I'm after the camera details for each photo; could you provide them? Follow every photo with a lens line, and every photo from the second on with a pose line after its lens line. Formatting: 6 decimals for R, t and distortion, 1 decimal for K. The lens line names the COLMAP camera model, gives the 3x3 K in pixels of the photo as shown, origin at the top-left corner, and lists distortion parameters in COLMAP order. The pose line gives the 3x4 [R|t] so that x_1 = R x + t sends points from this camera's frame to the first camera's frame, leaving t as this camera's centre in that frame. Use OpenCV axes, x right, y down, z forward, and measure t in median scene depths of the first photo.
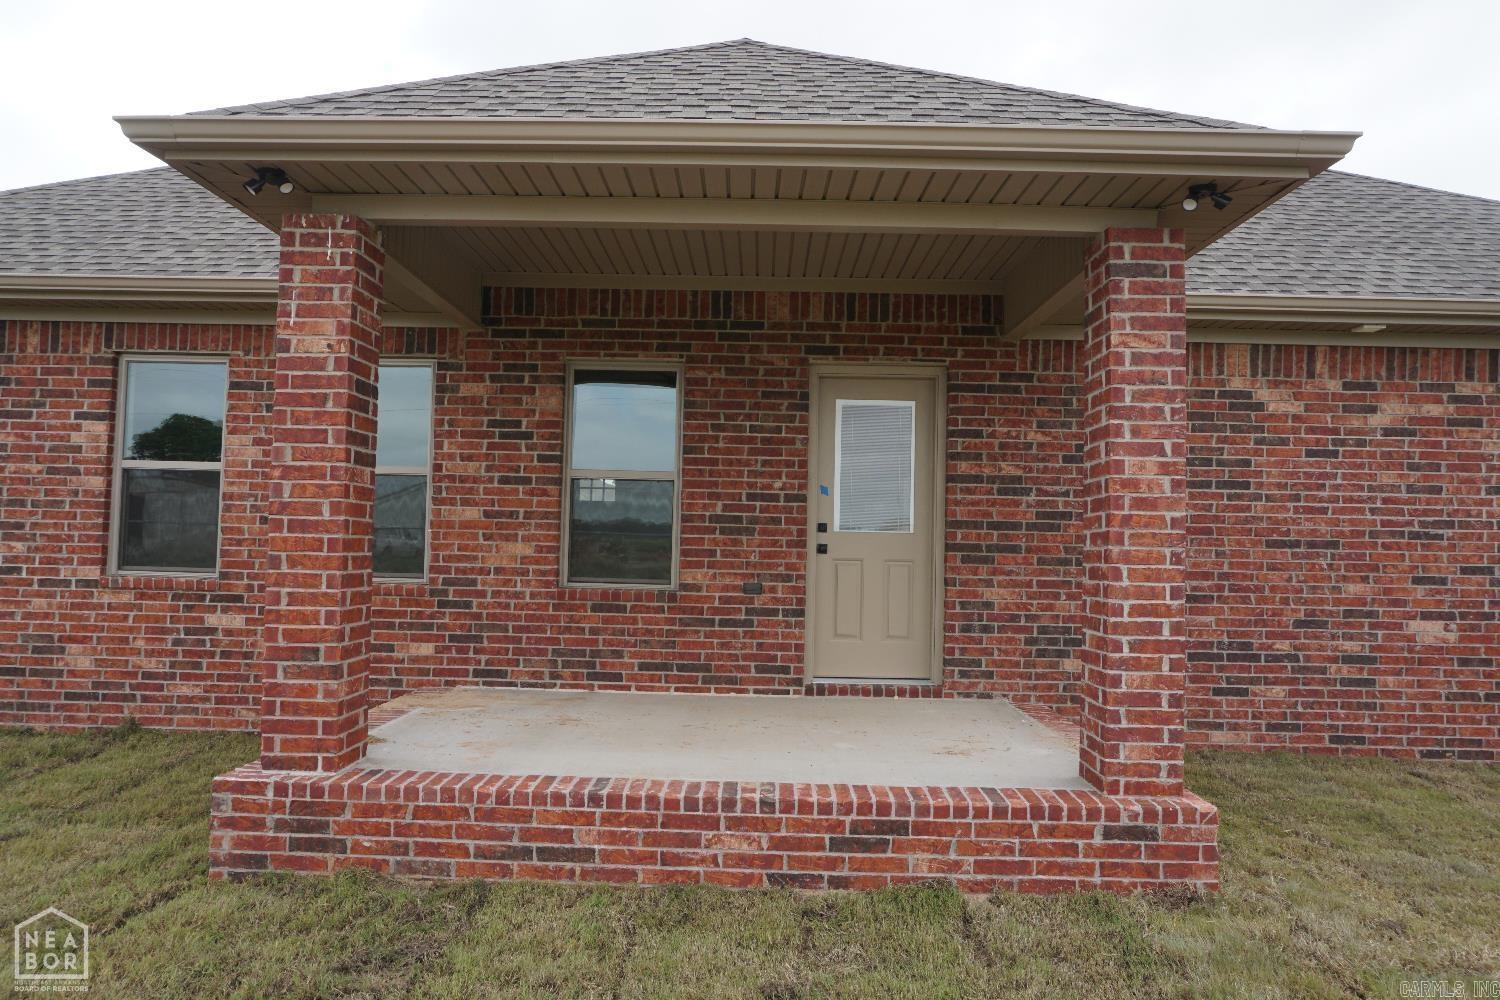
lens RADIAL K [[1011.7, 0, 752.2], [0, 1011.7, 490.7], [0, 0, 1]] dist [-0.055339, 0.051882]
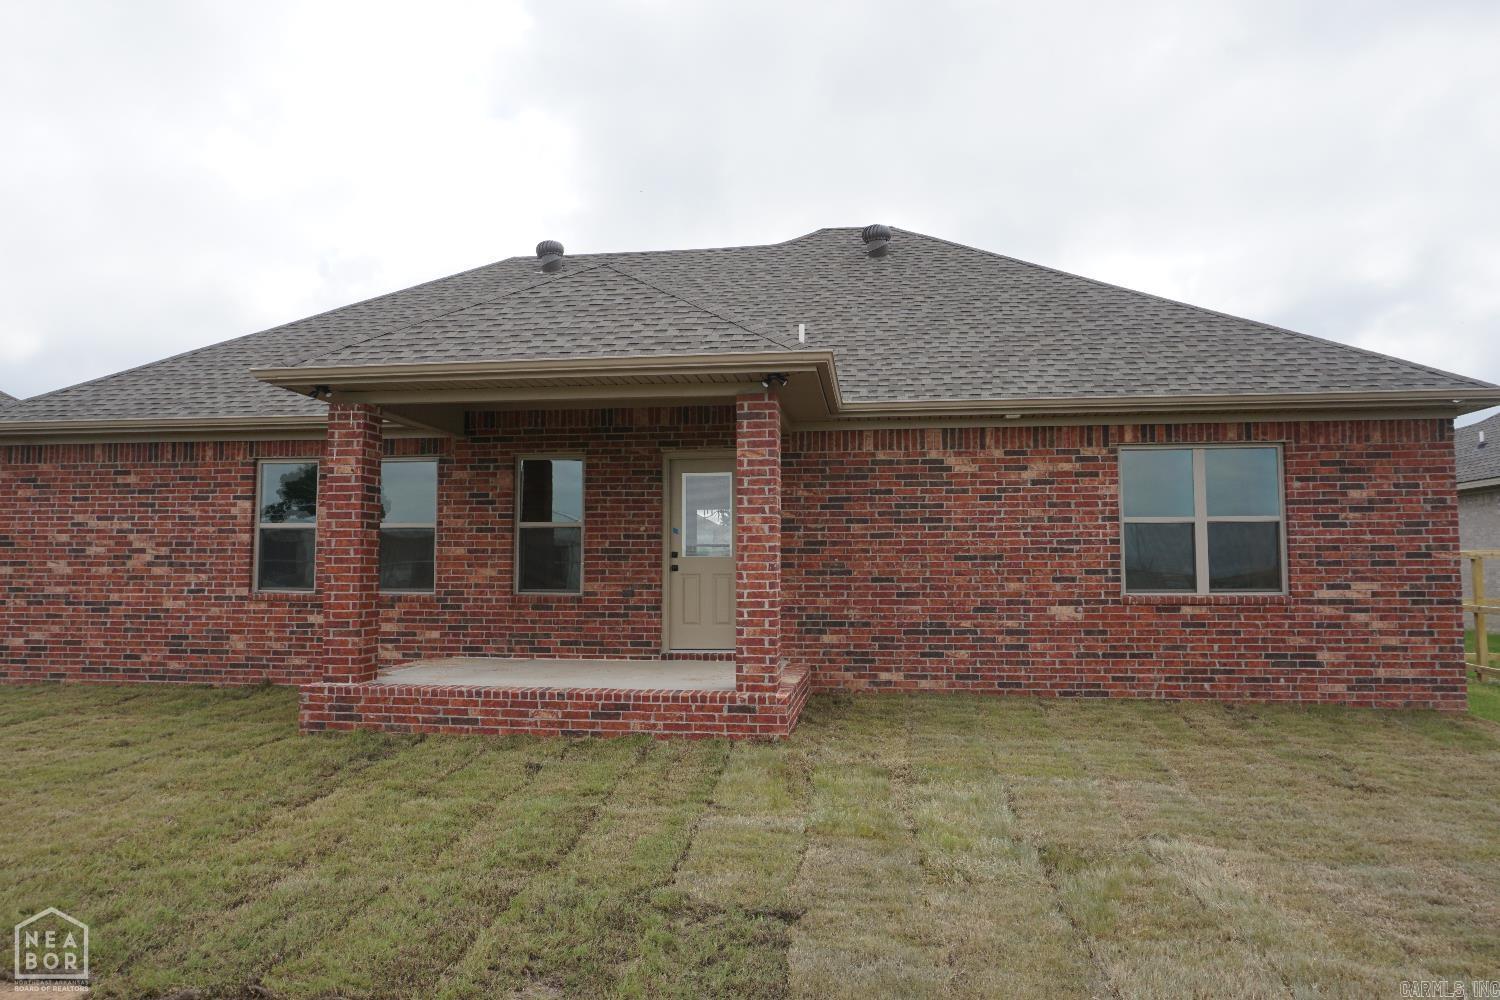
lens RADIAL K [[1011.7, 0, 752.2], [0, 1011.7, 490.7], [0, 0, 1]] dist [-0.055339, 0.051882]
pose [[0.992831, -0.032146, -0.115122, 0.387638], [0.029115, 0.999186, -0.027913, -0.016008], [0.115925, 0.024361, 0.992959, -0.578330]]
